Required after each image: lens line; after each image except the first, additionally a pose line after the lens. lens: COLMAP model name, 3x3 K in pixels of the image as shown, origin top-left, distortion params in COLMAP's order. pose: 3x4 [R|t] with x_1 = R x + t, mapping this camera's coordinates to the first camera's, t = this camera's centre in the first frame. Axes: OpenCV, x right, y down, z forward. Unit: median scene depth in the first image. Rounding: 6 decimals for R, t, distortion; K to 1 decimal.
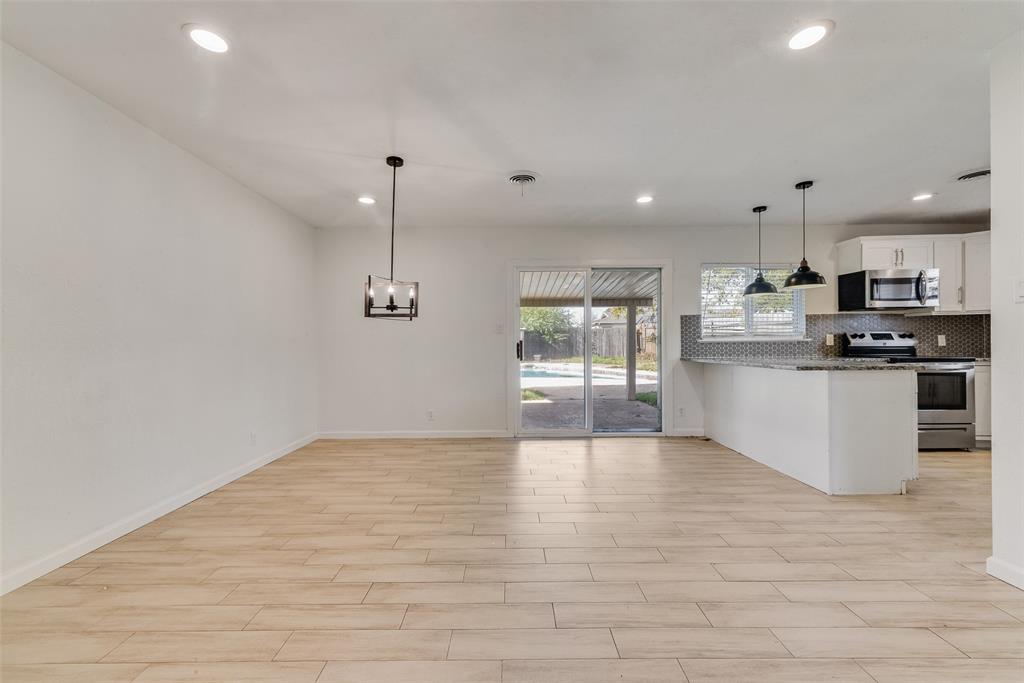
lens RADIAL K [[411.0, 0, 514.5], [0, 411.0, 340.7], [0, 0, 1]] dist [0.001858, 0.000142]
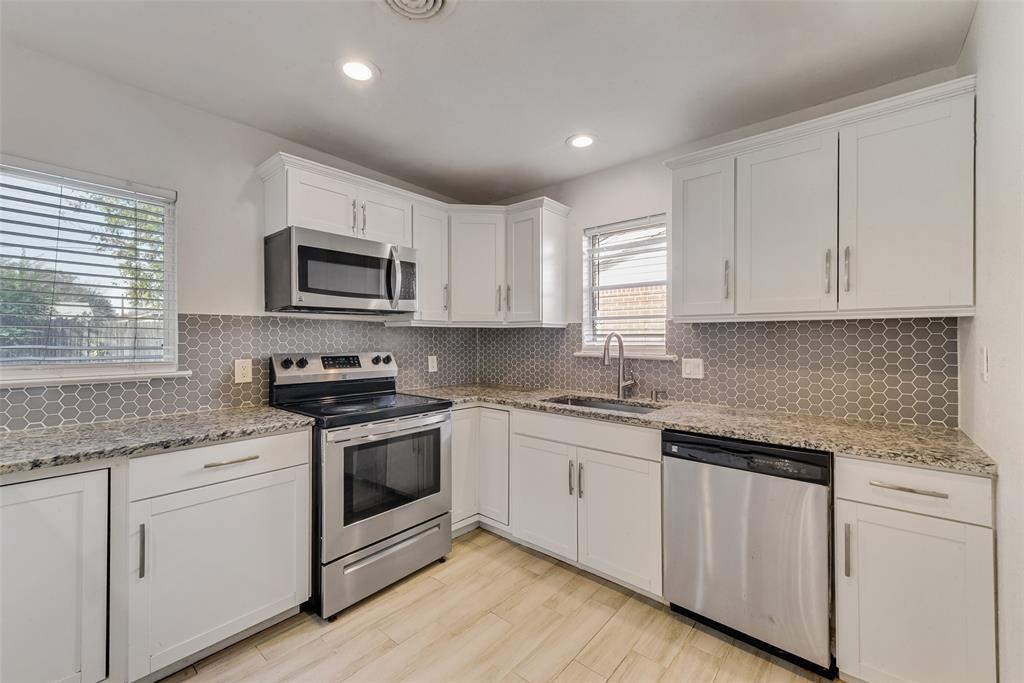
lens RADIAL K [[408.0, 0, 513.9], [0, 408.0, 342.8], [0, 0, 1]] dist [0.001488, 0.000322]
pose [[0.648663, 0.003163, 0.761069, 0.621043], [-0.004766, 0.999989, -0.000094, -0.036252], [-0.761061, -0.003567, 0.648671, 0.469752]]
